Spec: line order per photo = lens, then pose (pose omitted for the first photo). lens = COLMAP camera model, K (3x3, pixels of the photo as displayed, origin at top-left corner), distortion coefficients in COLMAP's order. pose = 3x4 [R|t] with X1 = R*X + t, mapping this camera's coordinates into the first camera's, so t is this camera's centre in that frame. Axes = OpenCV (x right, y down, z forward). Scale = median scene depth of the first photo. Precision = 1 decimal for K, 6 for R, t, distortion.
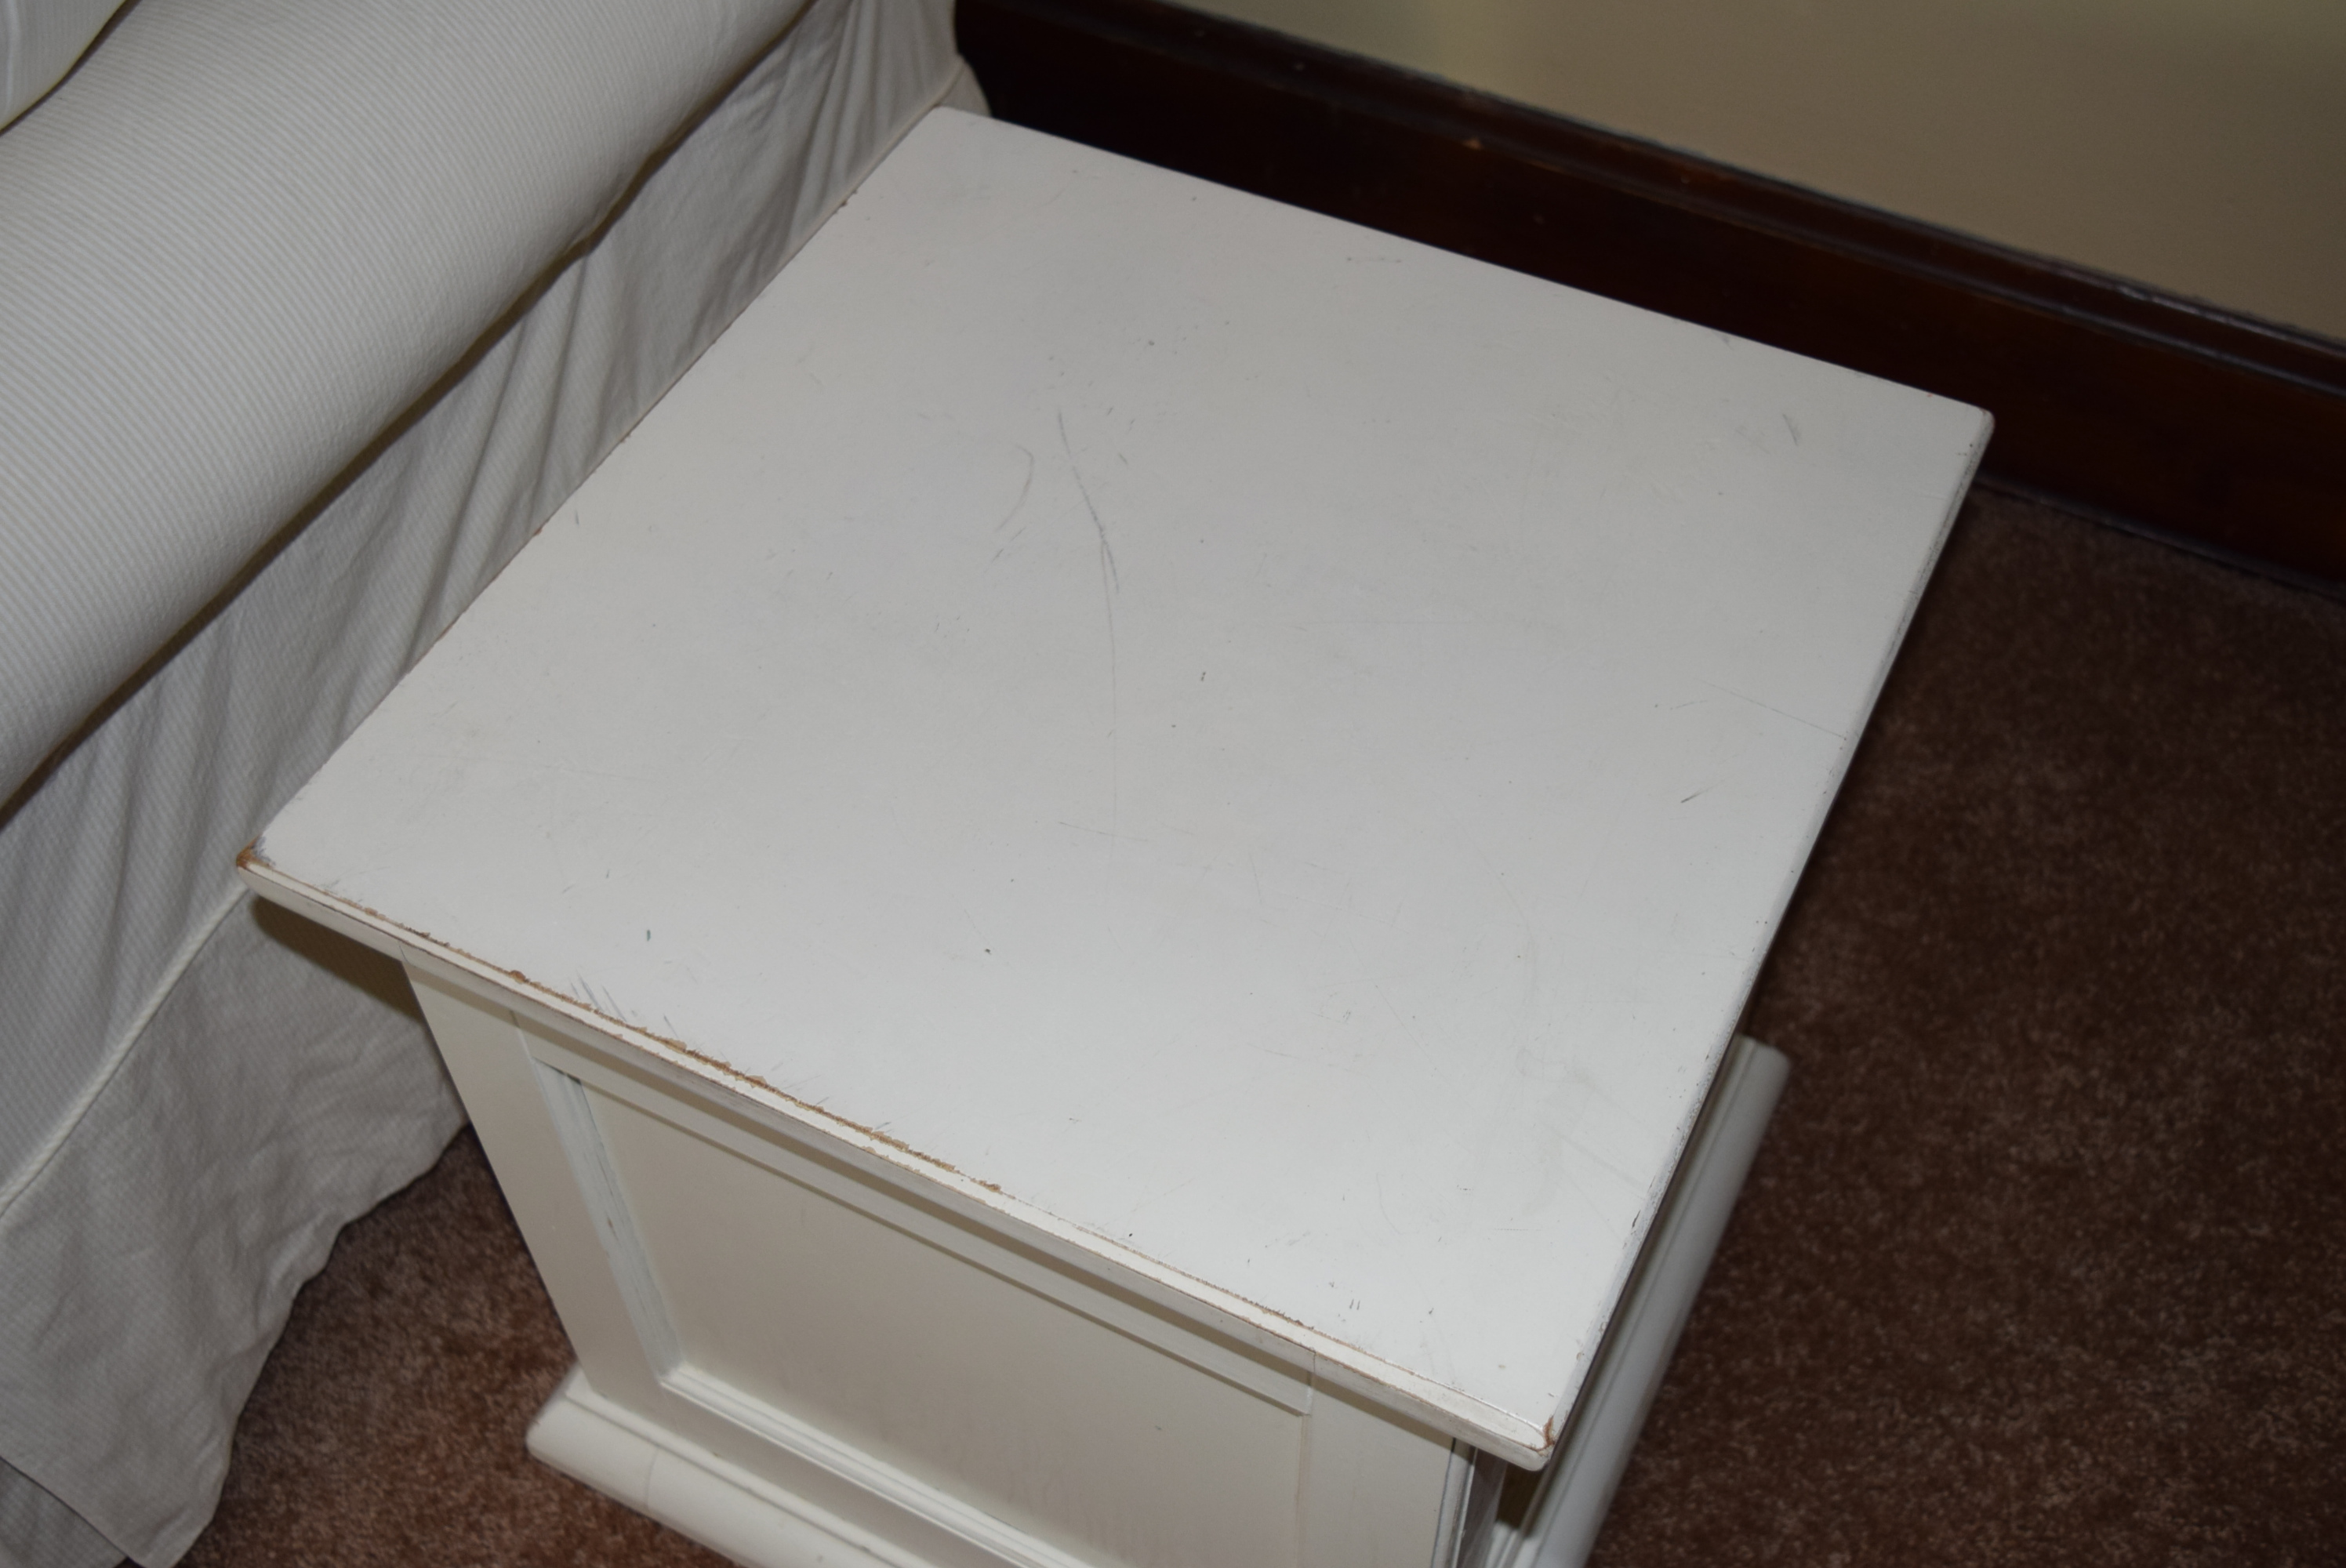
lens RADIAL K [[2477.8, 0, 1172.5], [0, 2477.8, 782.3], [0, 0, 1]] dist [-0.025135, 0.000000]
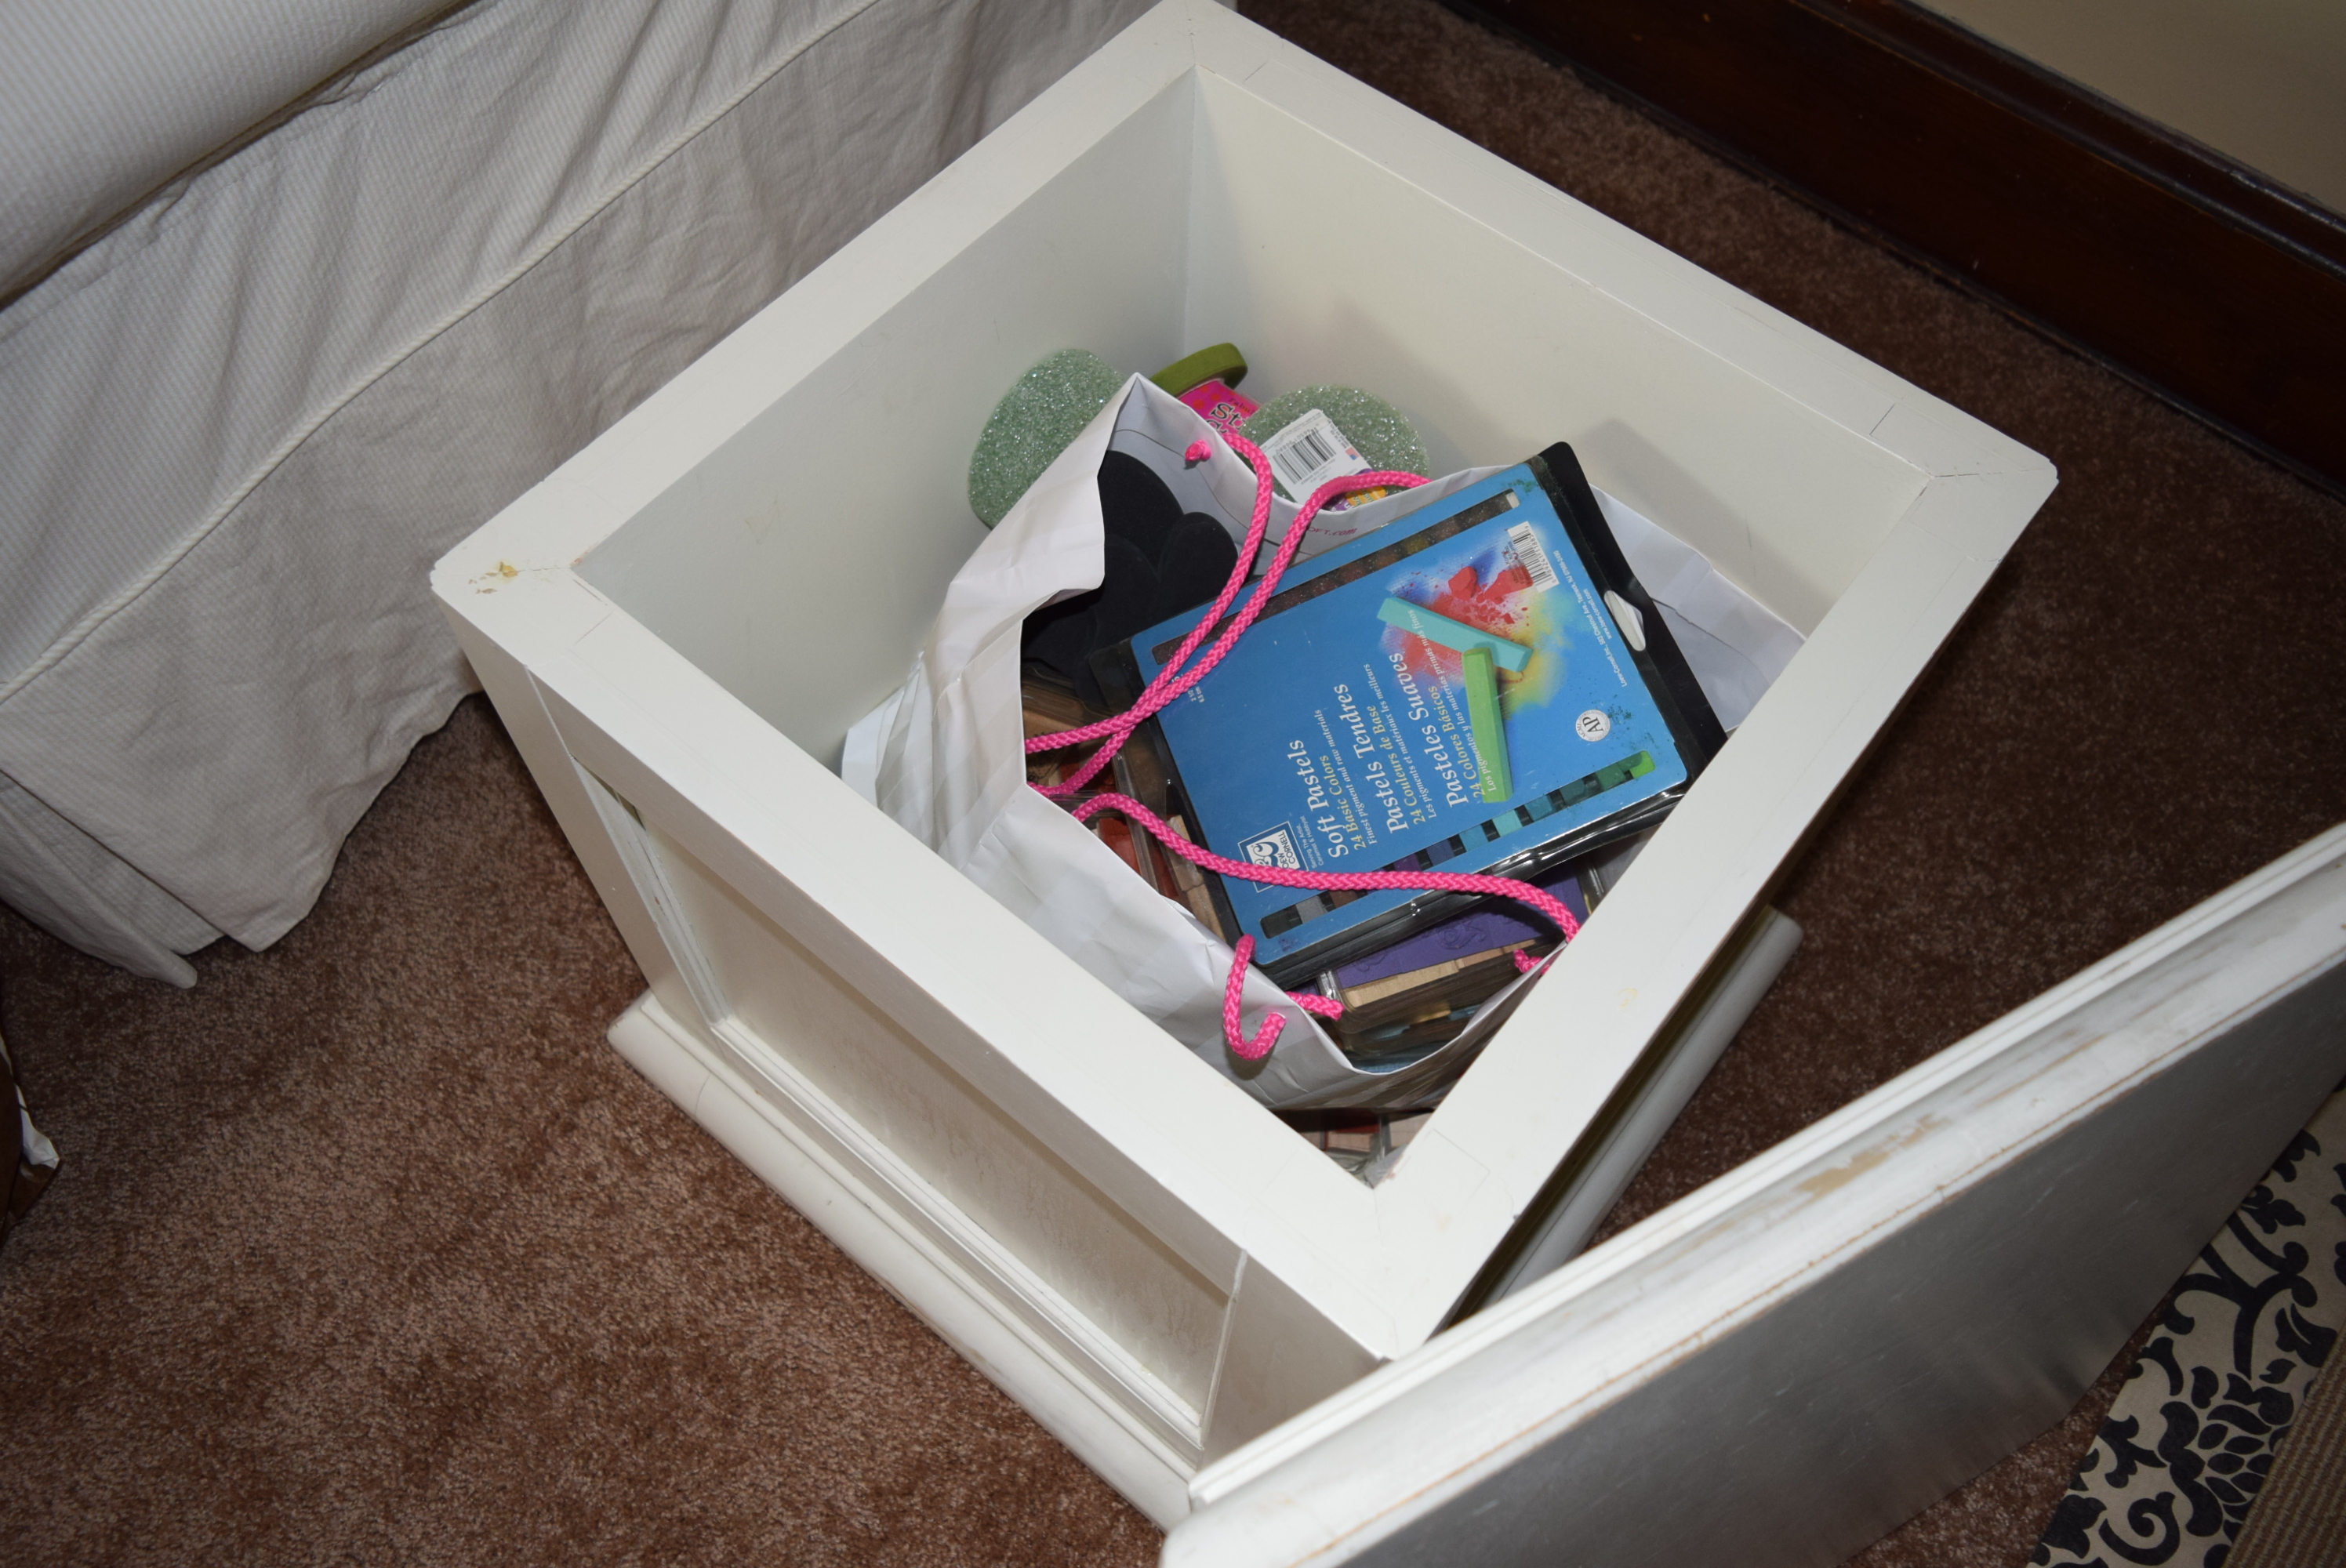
lens RADIAL K [[1831.9, 0, 1173.3], [0, 1831.9, 786.2], [0, 0, 1]] dist [-0.013612, 0.001991]
pose [[0.975199, 0.208487, -0.074295, 0.067064], [-0.192629, 0.964809, 0.178990, 0.000394], [0.108997, -0.160239, 0.981042, 0.178293]]
